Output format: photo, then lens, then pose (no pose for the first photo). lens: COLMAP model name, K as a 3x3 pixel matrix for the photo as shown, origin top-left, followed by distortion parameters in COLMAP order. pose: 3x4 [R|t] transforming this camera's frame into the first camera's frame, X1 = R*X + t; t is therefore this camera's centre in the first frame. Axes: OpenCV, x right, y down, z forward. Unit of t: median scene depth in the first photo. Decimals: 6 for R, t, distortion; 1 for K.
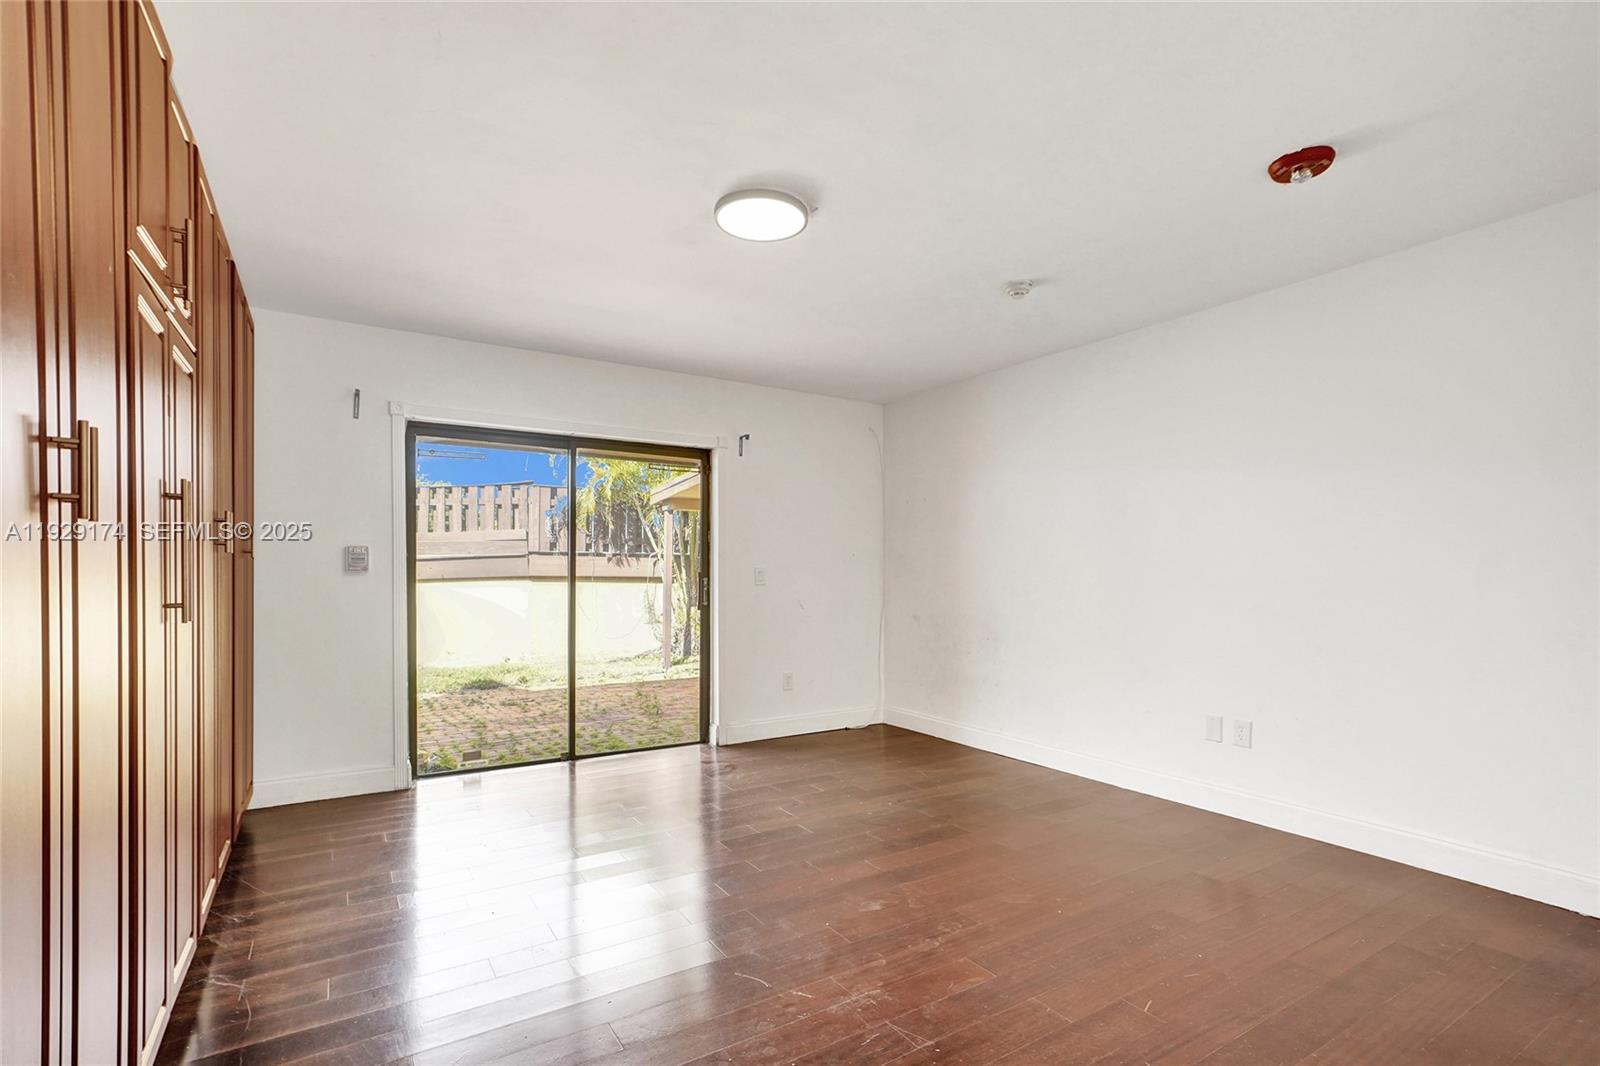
lens RADIAL K [[755.9, 0, 794.9], [0, 755.9, 573.4], [0, 0, 1]] dist [0.011732, 0.000642]
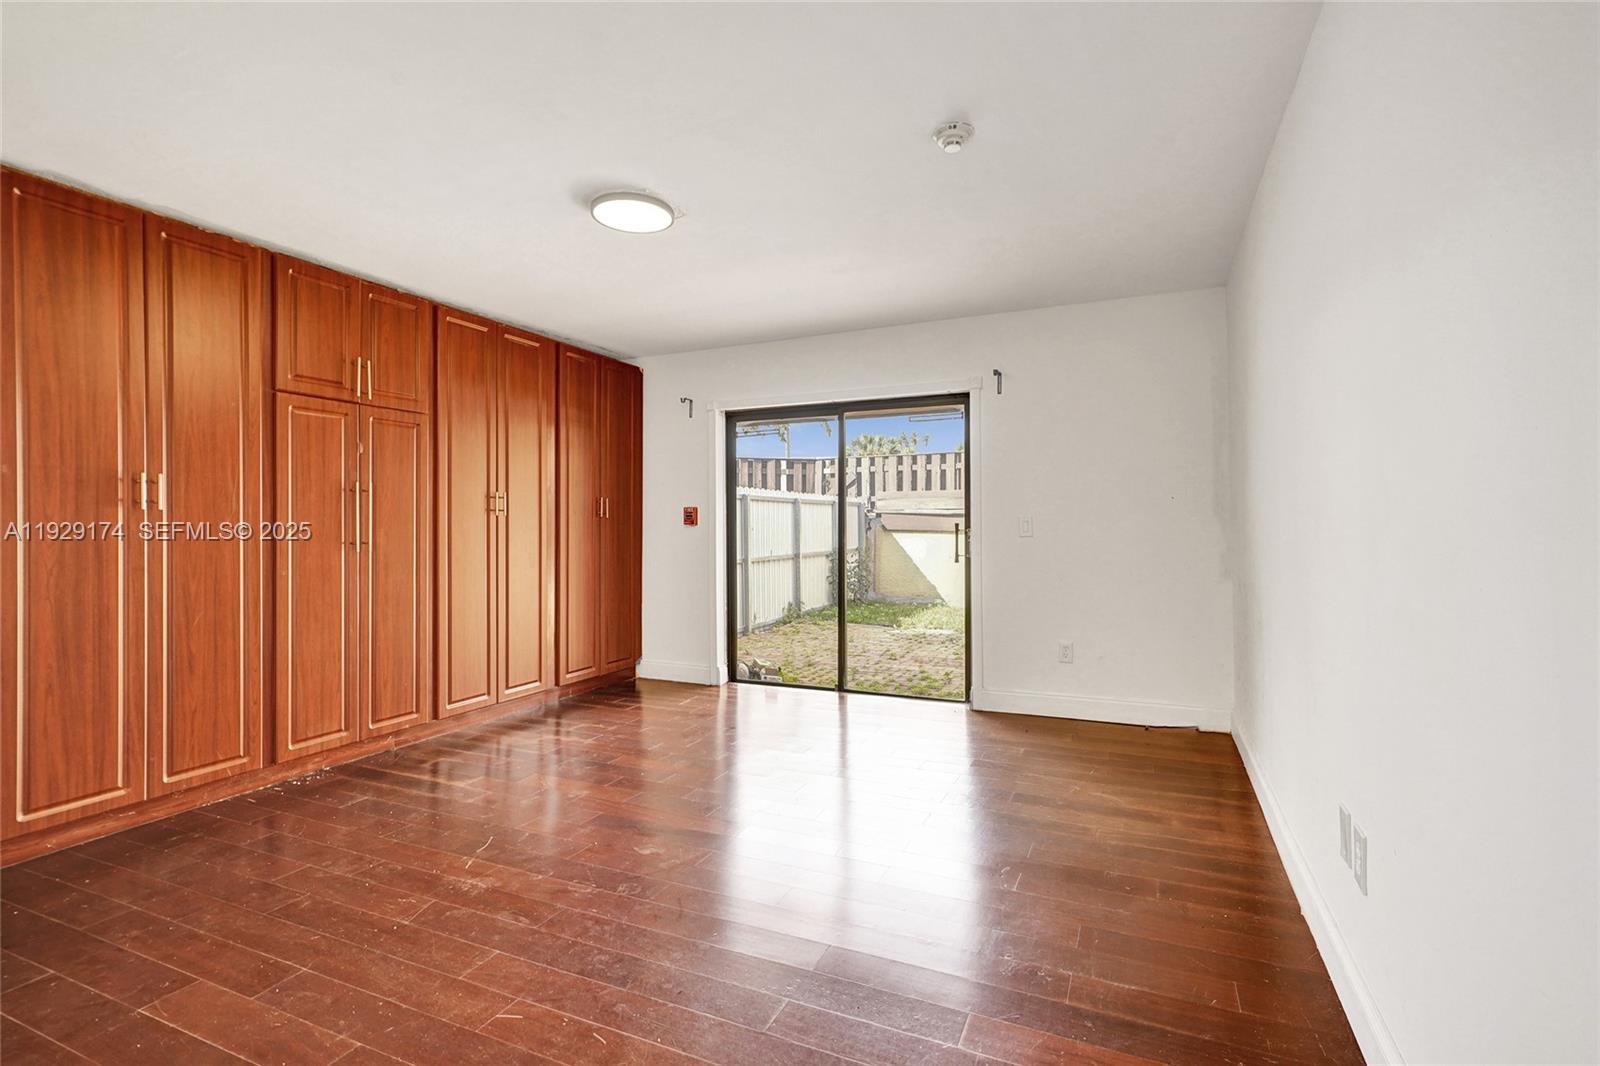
lens RADIAL K [[735.8, 0, 798.0], [0, 735.8, 529.4], [0, 0, 1]] dist [-0.002097, 0.000394]
pose [[0.552755, -0.000614, -0.833344, 0.581391], [0.005362, 0.999982, 0.002820, 0.002522], [0.833327, -0.006027, 0.552748, 0.348432]]
